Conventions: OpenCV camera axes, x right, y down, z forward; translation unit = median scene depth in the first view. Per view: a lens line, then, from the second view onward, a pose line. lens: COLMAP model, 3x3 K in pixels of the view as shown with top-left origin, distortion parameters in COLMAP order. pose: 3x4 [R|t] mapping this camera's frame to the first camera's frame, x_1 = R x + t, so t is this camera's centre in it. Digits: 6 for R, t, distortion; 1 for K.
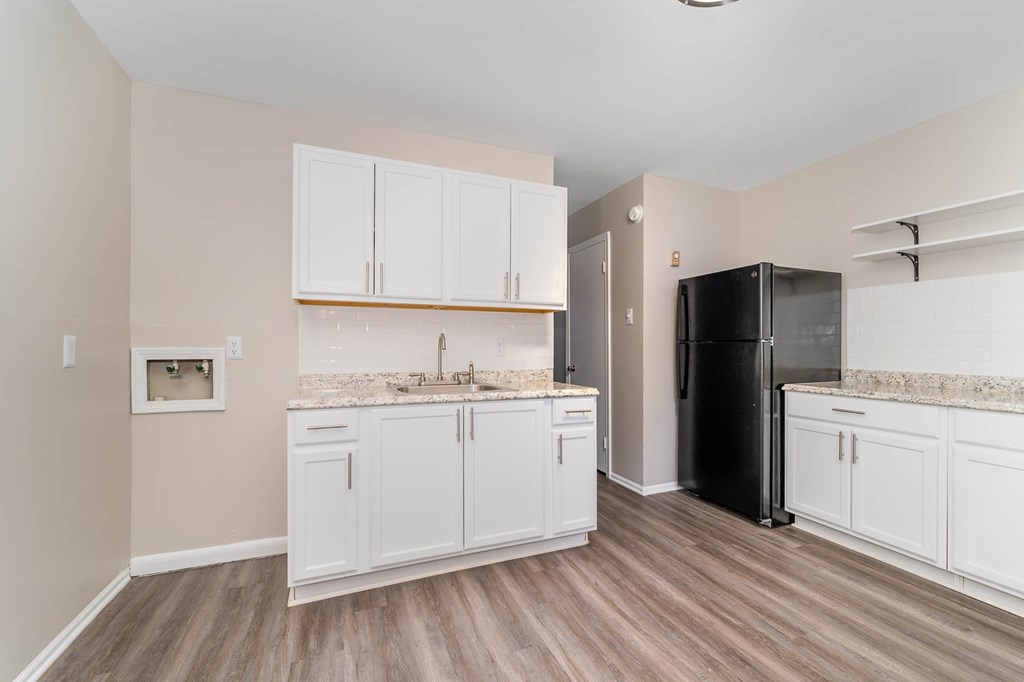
lens RADIAL K [[437.1, 0, 514.4], [0, 437.1, 339.6], [0, 0, 1]] dist [-0.004545, -0.000214]
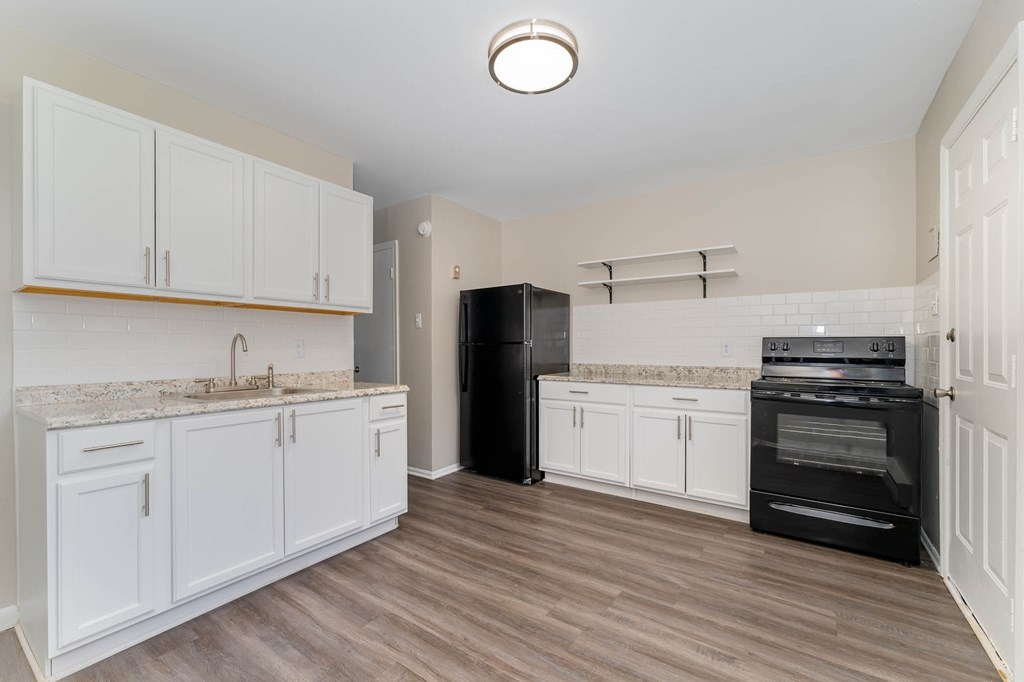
lens RADIAL K [[424.0, 0, 530.5], [0, 424.0, 342.3], [0, 0, 1]] dist [0.000756, 0.000129]
pose [[0.828048, 0.003530, 0.560647, -0.161195], [-0.004626, 0.999989, 0.000536, 0.000047], [-0.560639, -0.003037, 0.828055, -0.073386]]
